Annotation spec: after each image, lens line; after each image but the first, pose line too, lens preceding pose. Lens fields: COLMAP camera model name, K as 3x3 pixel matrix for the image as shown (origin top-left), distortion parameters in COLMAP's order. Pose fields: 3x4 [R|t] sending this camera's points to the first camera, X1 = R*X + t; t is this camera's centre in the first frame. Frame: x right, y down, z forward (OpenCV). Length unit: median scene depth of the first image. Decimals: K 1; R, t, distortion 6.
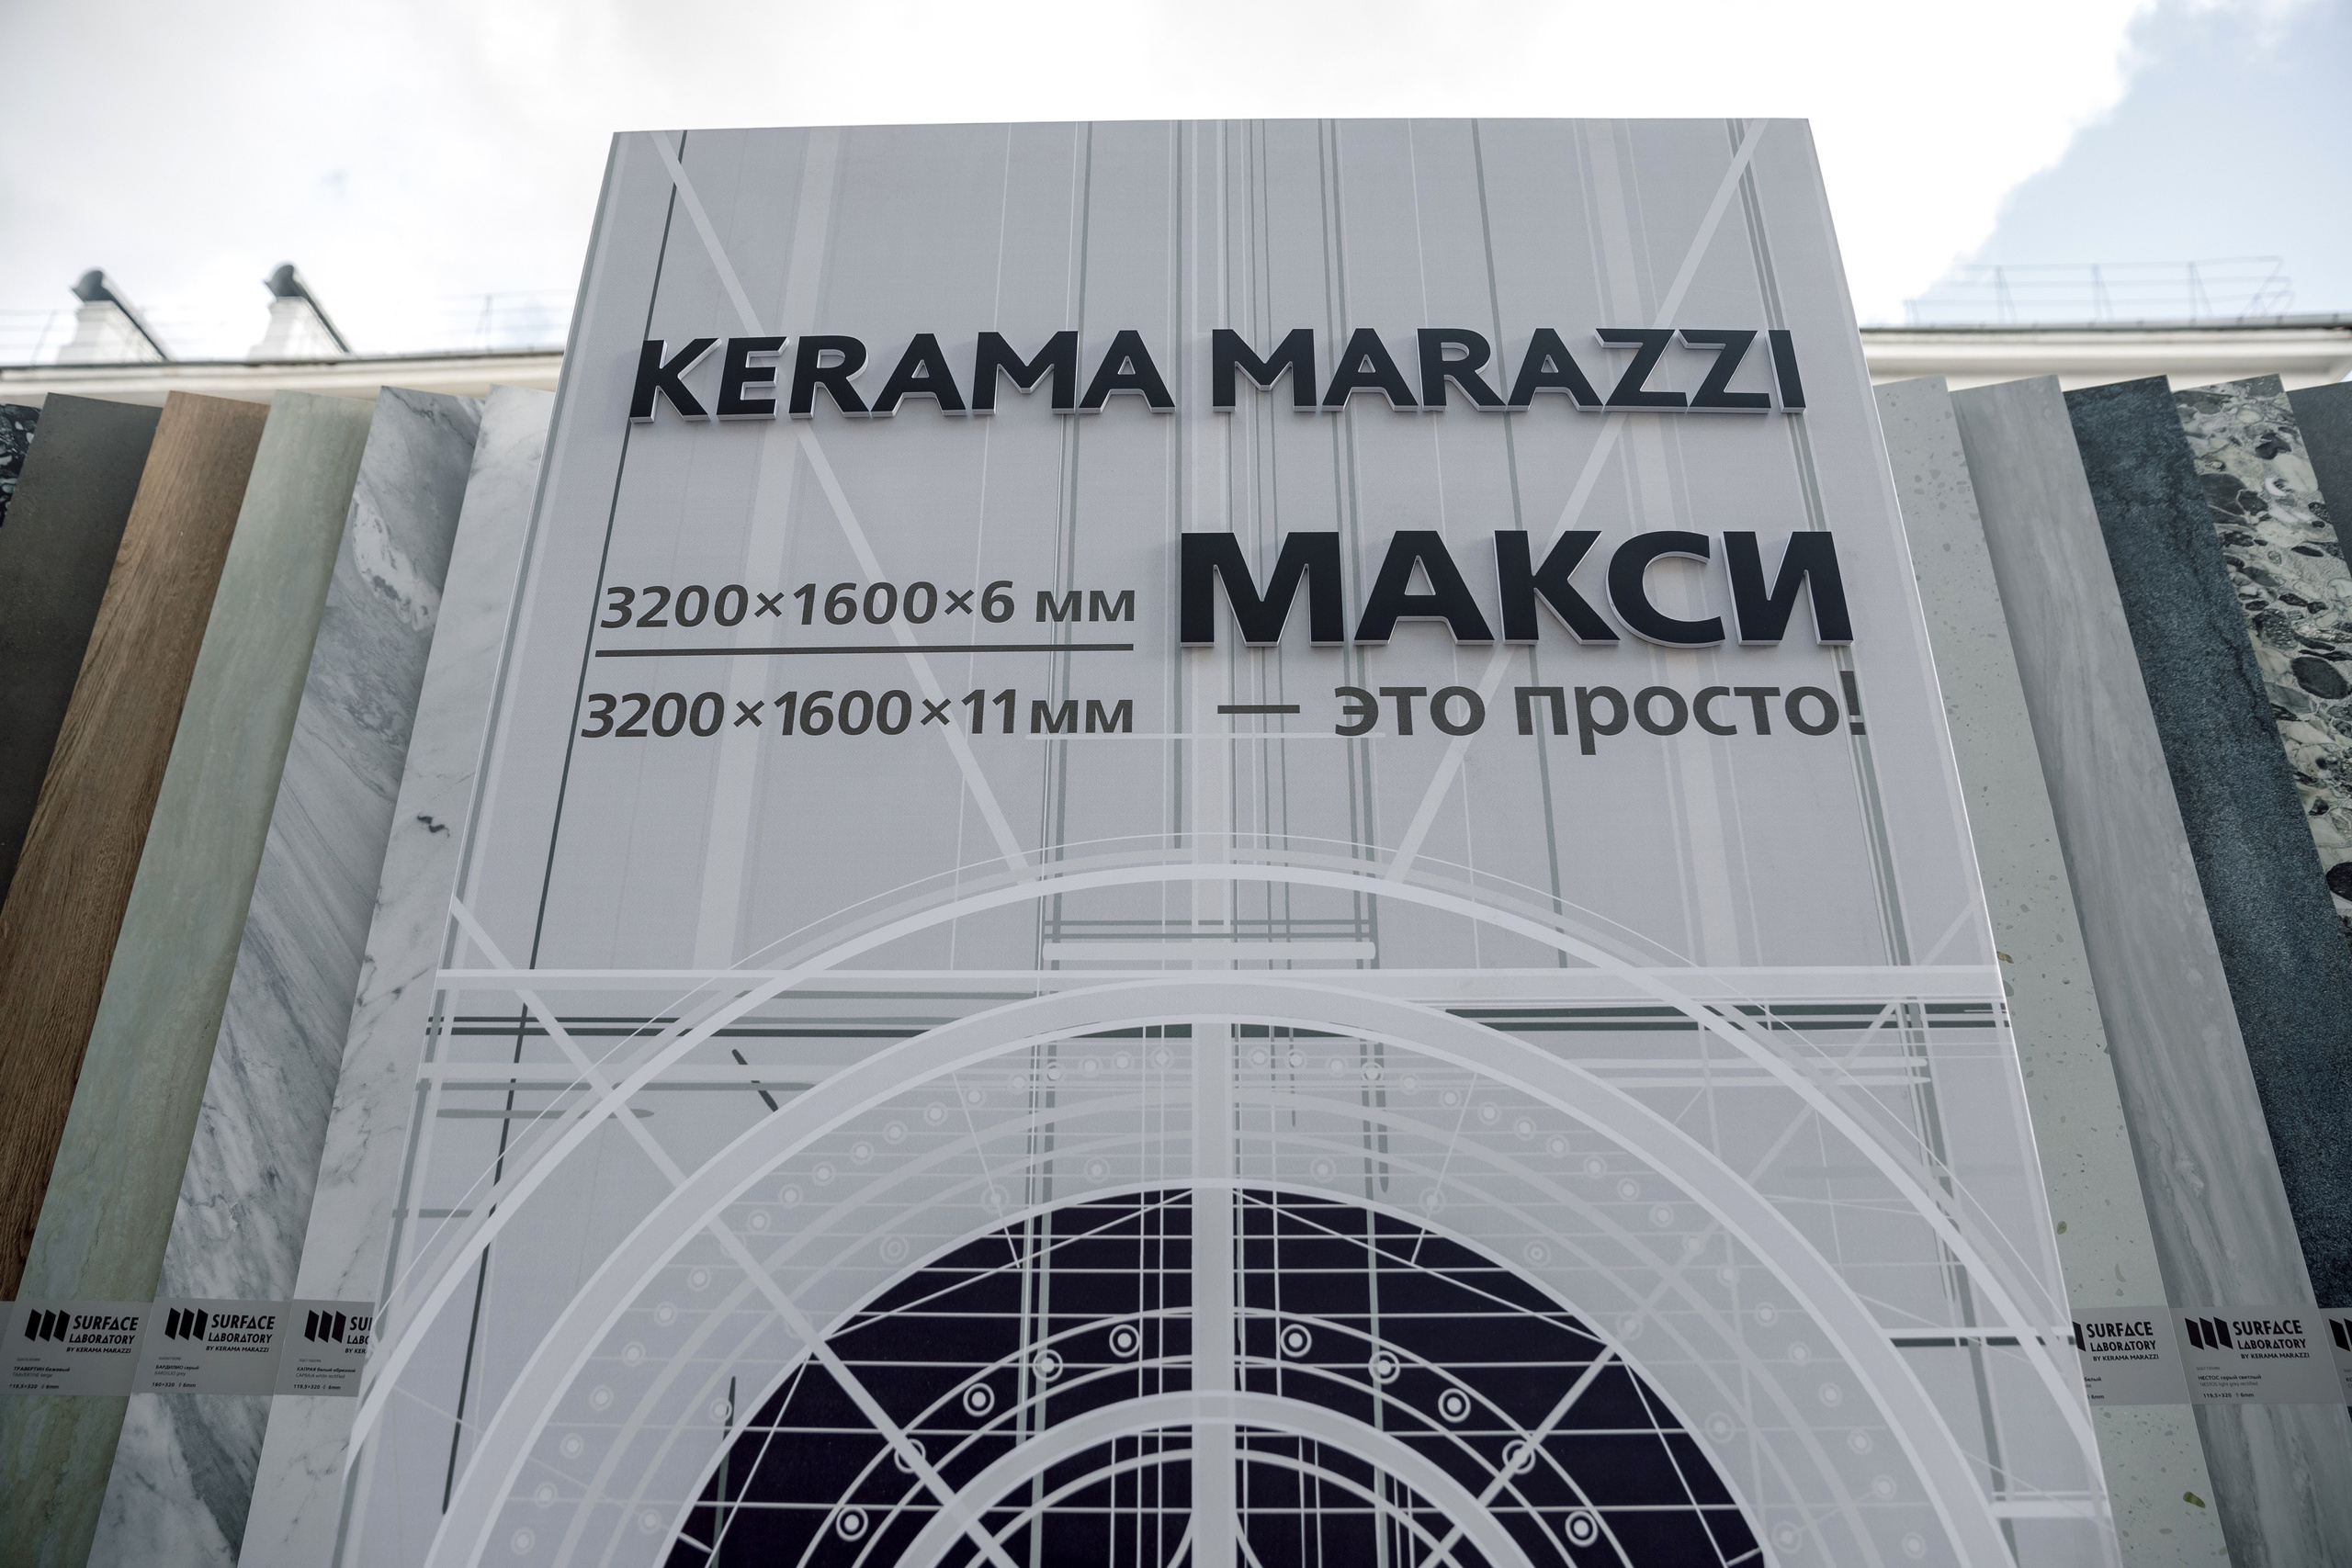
lens RADIAL K [[1591.6, 0, 1176.0], [0, 1591.6, 784.0], [0, 0, 1]] dist [-0.115688, 0.086050]
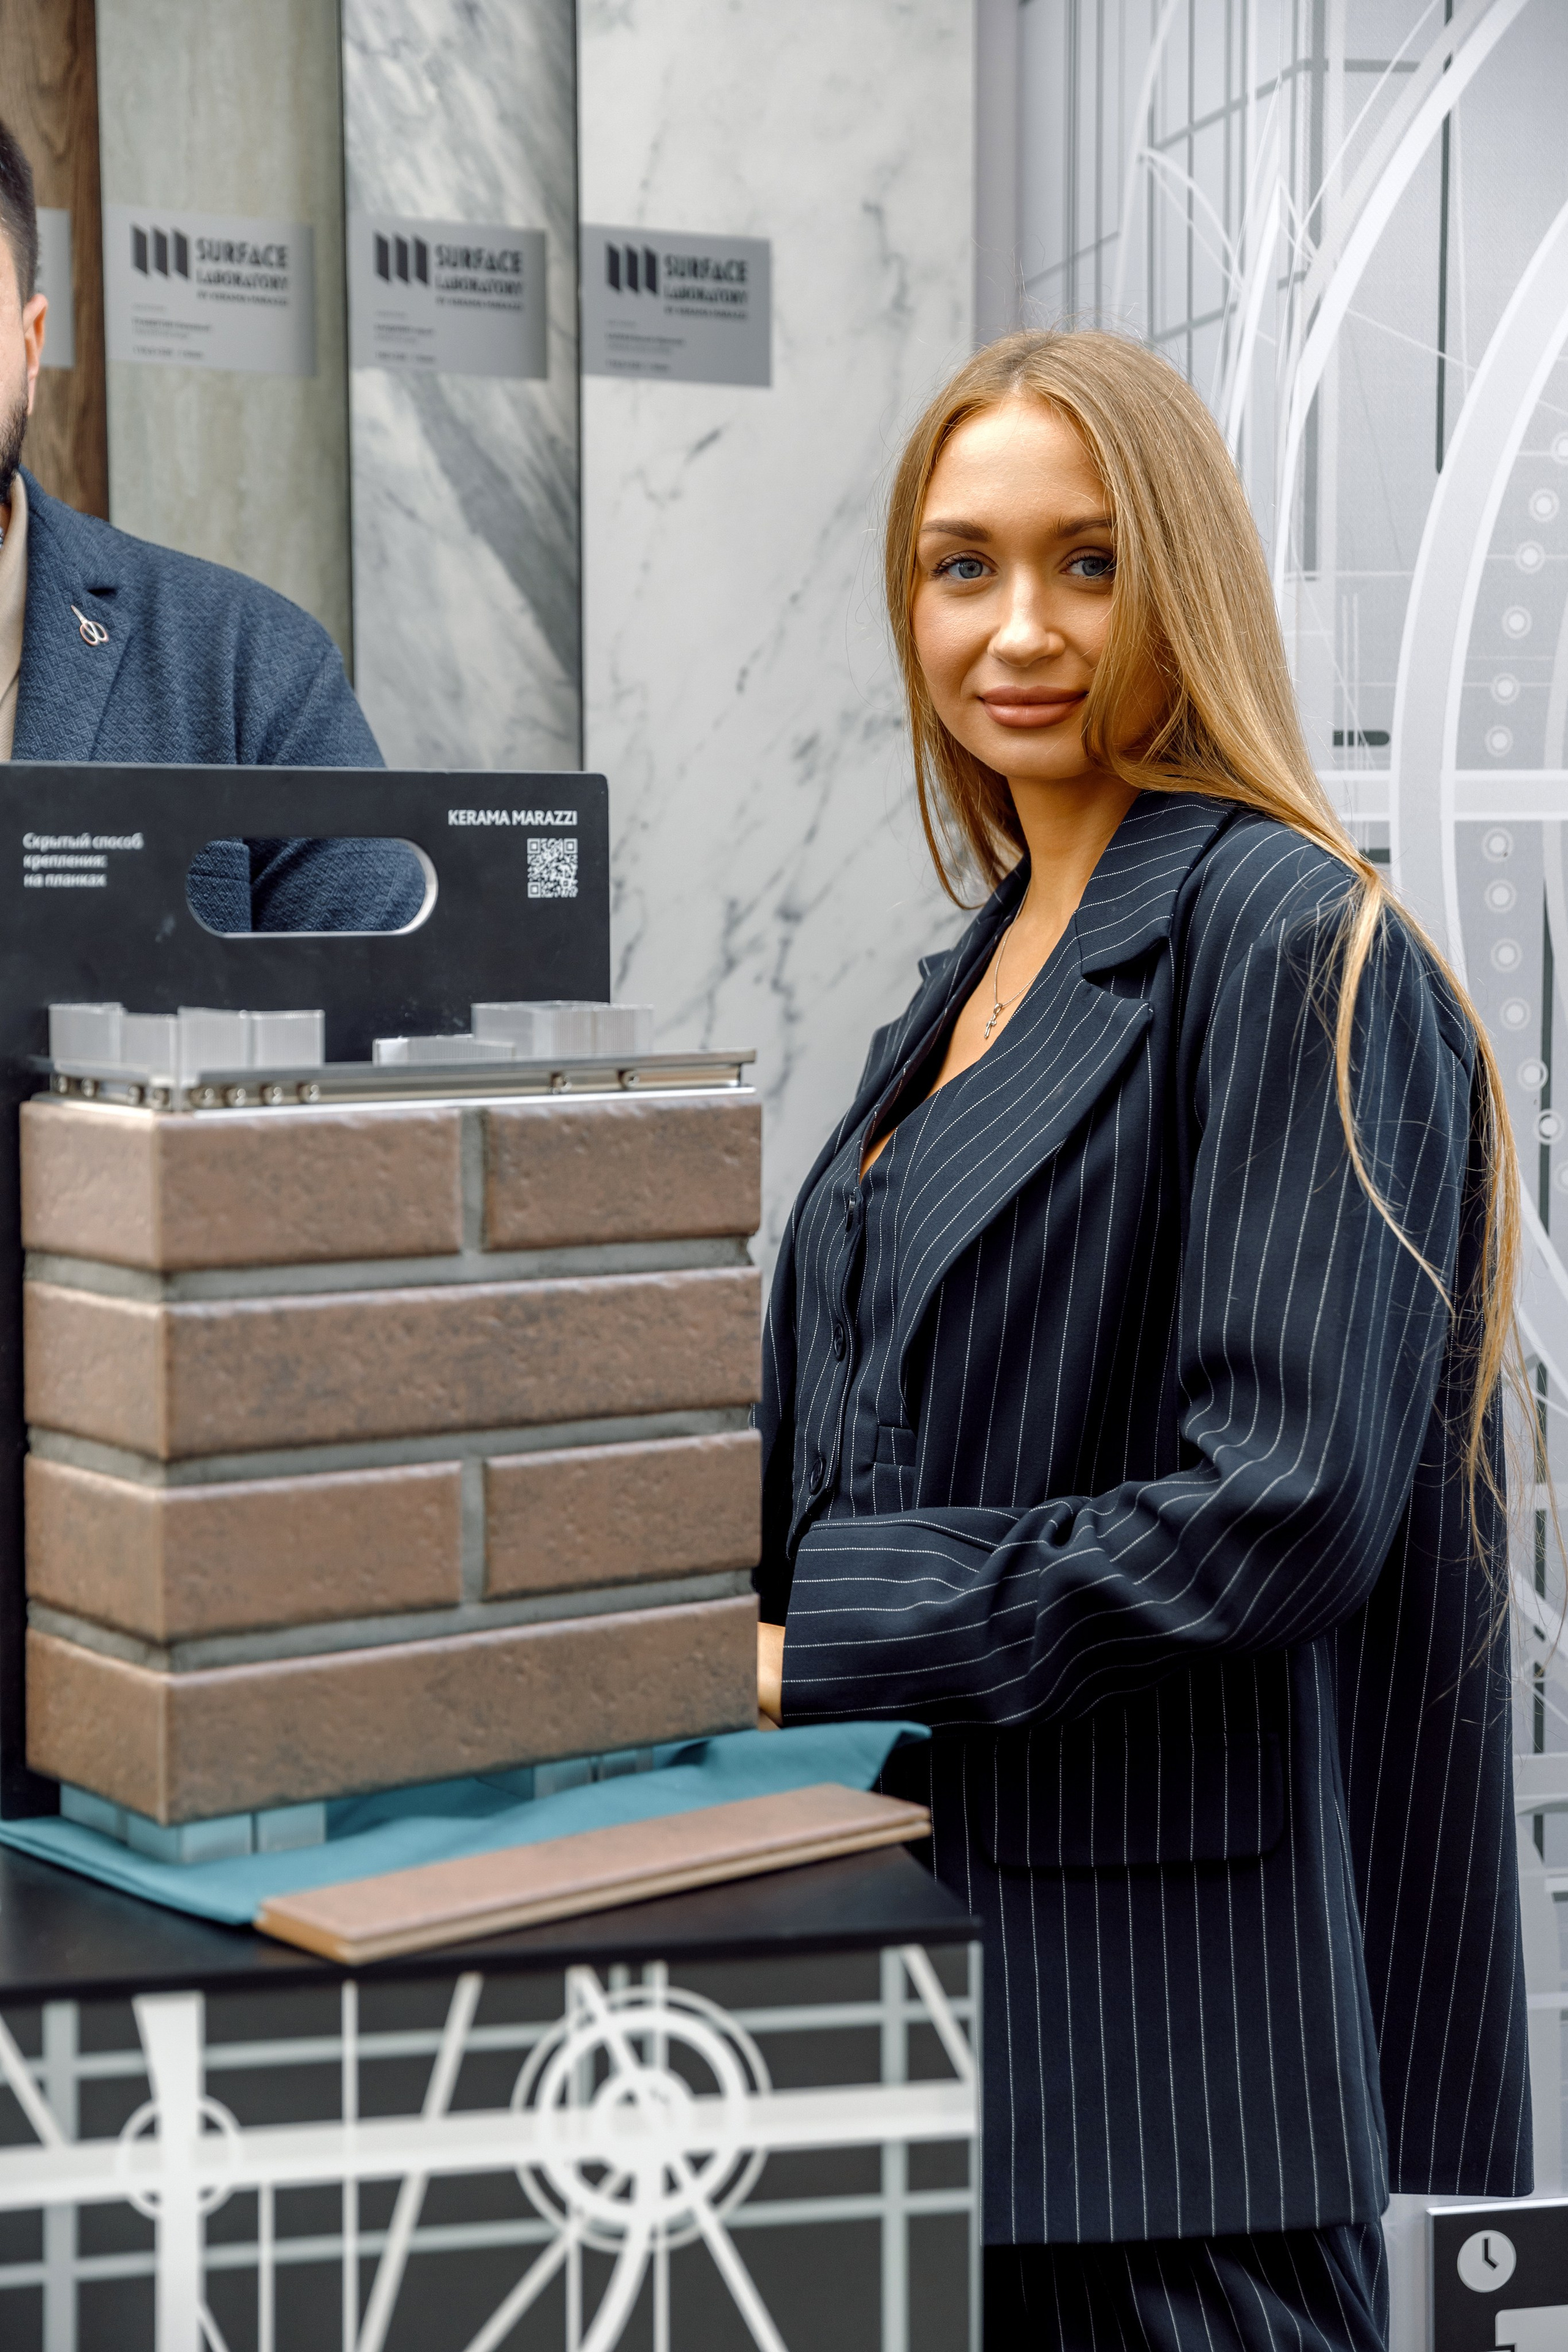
lens RADIAL K [[3890.1, 0, 781.8], [0, 3890.1, 1187.8], [0, 0, 1]] dist [0.142891, 0.090870]
pose [[0.964228, -0.027013, 0.263694, -1.072224], [-0.102411, 0.879589, 0.464582, -0.068445], [-0.244491, -0.474968, 0.845358, -0.598962]]
